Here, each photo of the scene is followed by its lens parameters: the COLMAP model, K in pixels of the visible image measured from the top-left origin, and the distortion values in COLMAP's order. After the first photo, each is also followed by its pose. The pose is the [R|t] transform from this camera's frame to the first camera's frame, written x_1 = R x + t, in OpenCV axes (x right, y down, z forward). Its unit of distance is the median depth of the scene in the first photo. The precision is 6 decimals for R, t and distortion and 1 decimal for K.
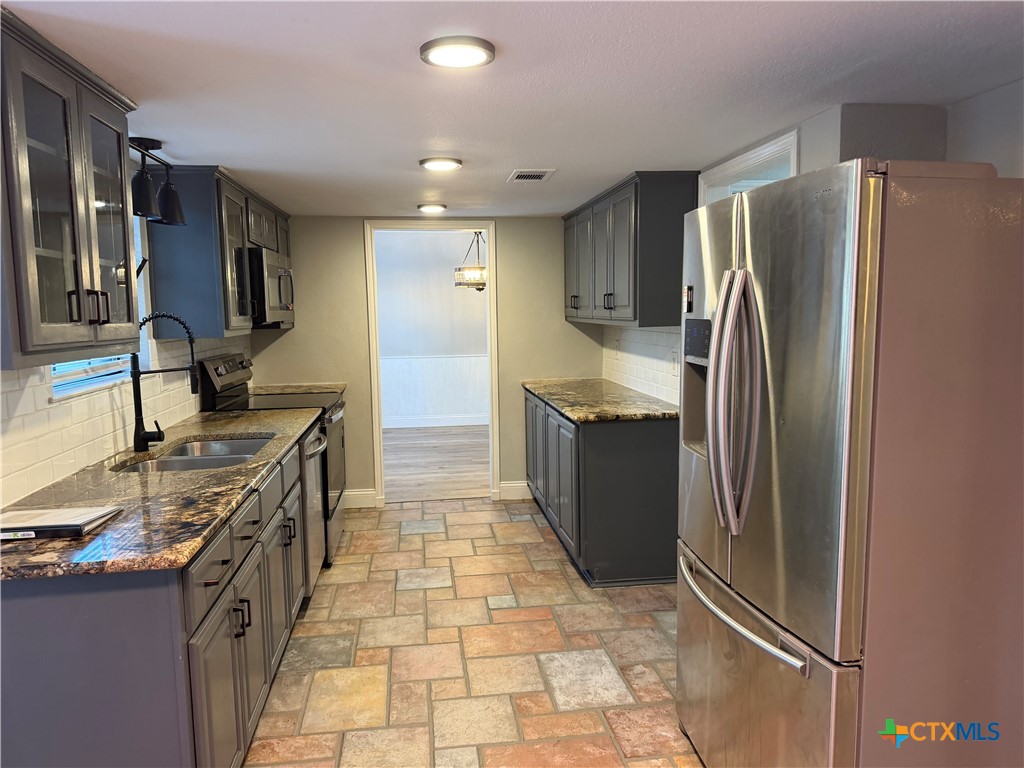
lens RADIAL K [[720.7, 0, 512.0], [0, 720.7, 384.0], [0, 0, 1]] dist [0.096695, -0.119784]
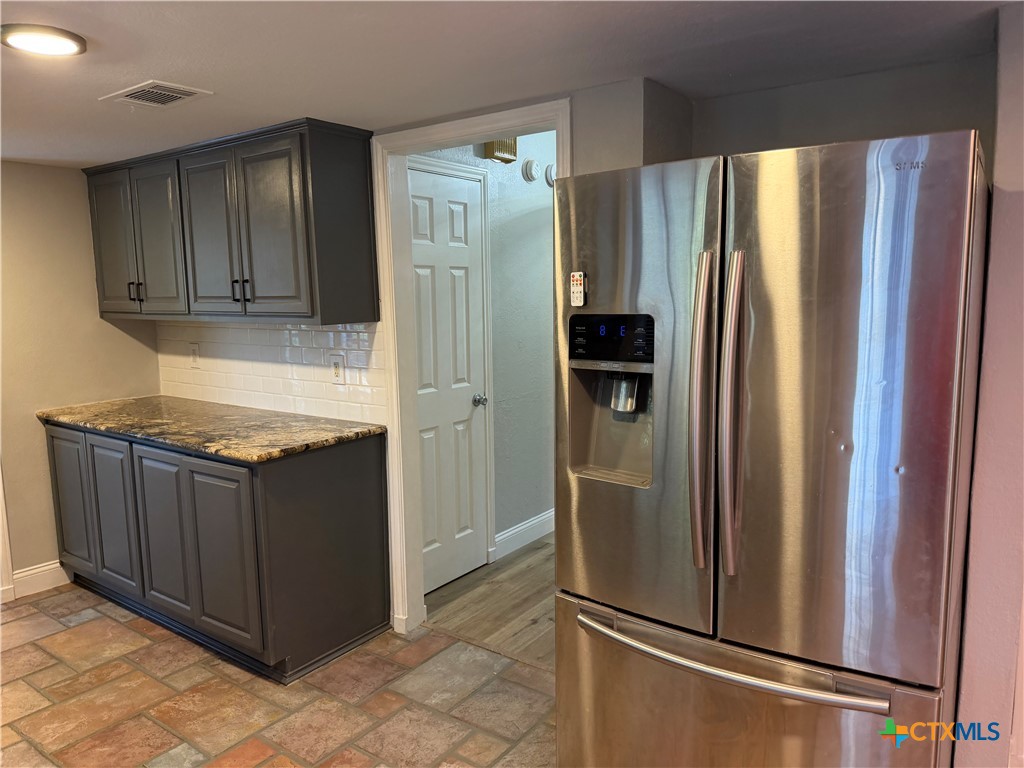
lens RADIAL K [[737.7, 0, 512.0], [0, 737.7, 384.0], [0, 0, 1]] dist [0.024317, -0.004723]
pose [[0.695278, -0.091222, 0.712928, -0.248456], [0.081985, 0.995505, 0.047424, -0.038488], [-0.714049, 0.025476, 0.699632, 0.325046]]
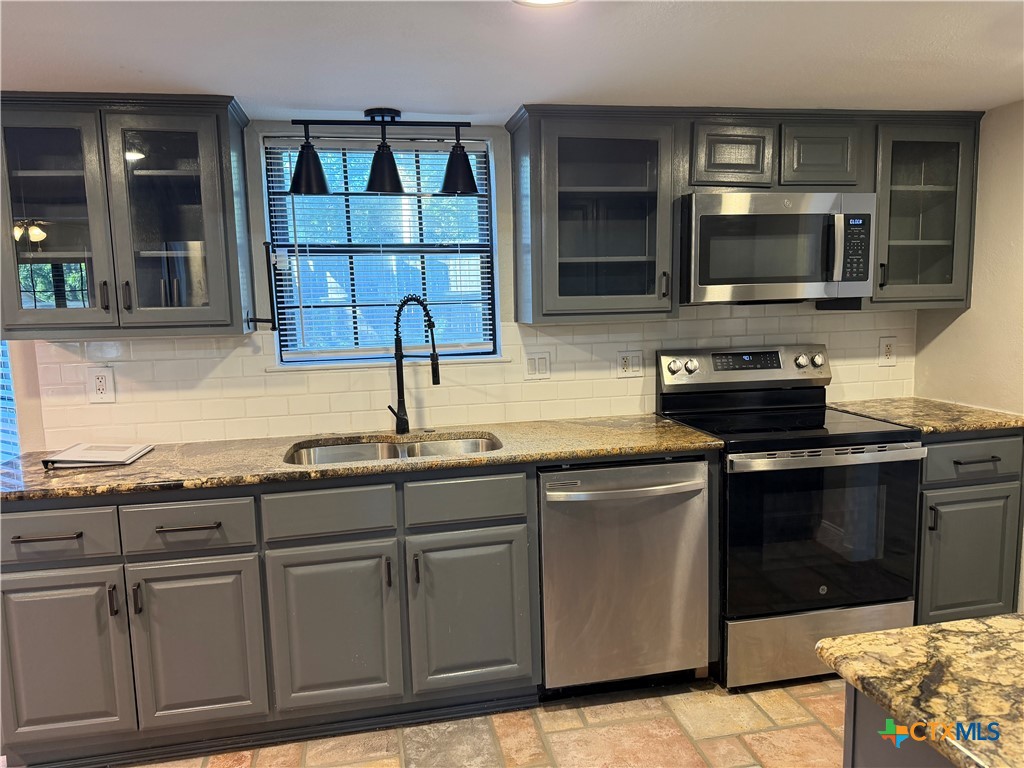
lens RADIAL K [[716.0, 0, 512.0], [0, 716.0, 384.0], [0, 0, 1]] dist [0.177164, -0.300745]
pose [[0.066048, 0.135224, -0.988611, 0.382140], [-0.081272, 0.988212, 0.129740, -0.093932], [0.994501, 0.071778, 0.076259, 0.854139]]
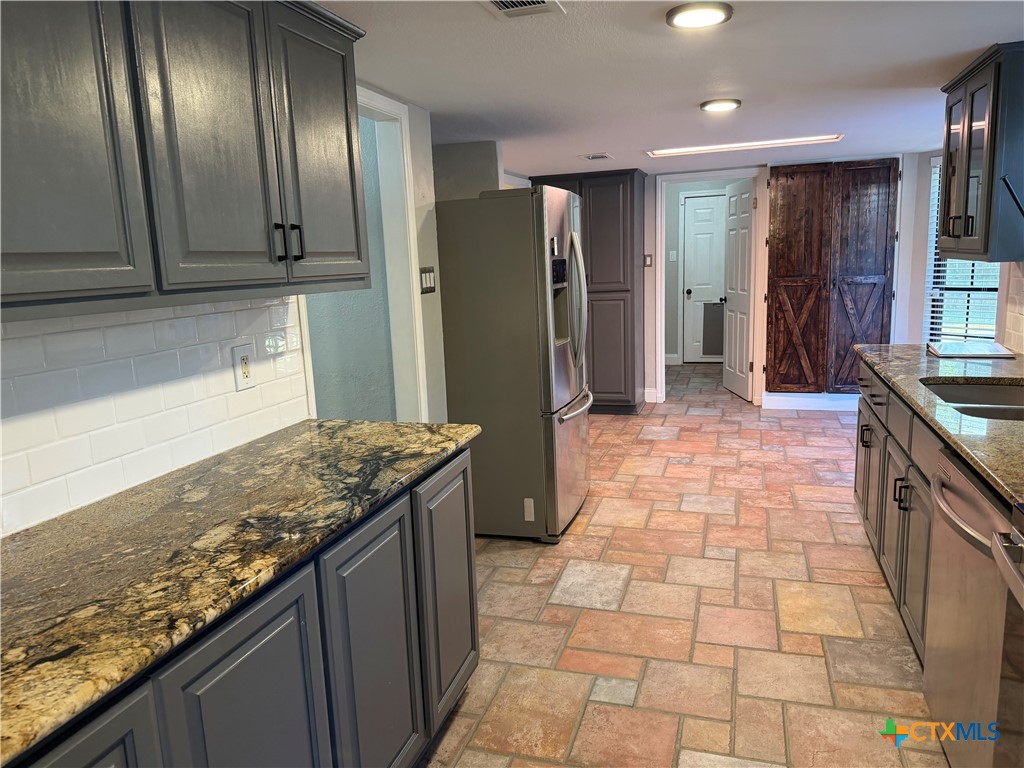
lens RADIAL K [[720.2, 0, 512.0], [0, 720.2, 384.0], [0, 0, 1]] dist [0.066090, -0.116213]
pose [[-0.901639, -0.025277, 0.431751, -0.210960], [0.097519, 0.960699, 0.259898, -0.152473], [-0.421352, 0.276438, -0.863739, 1.547917]]
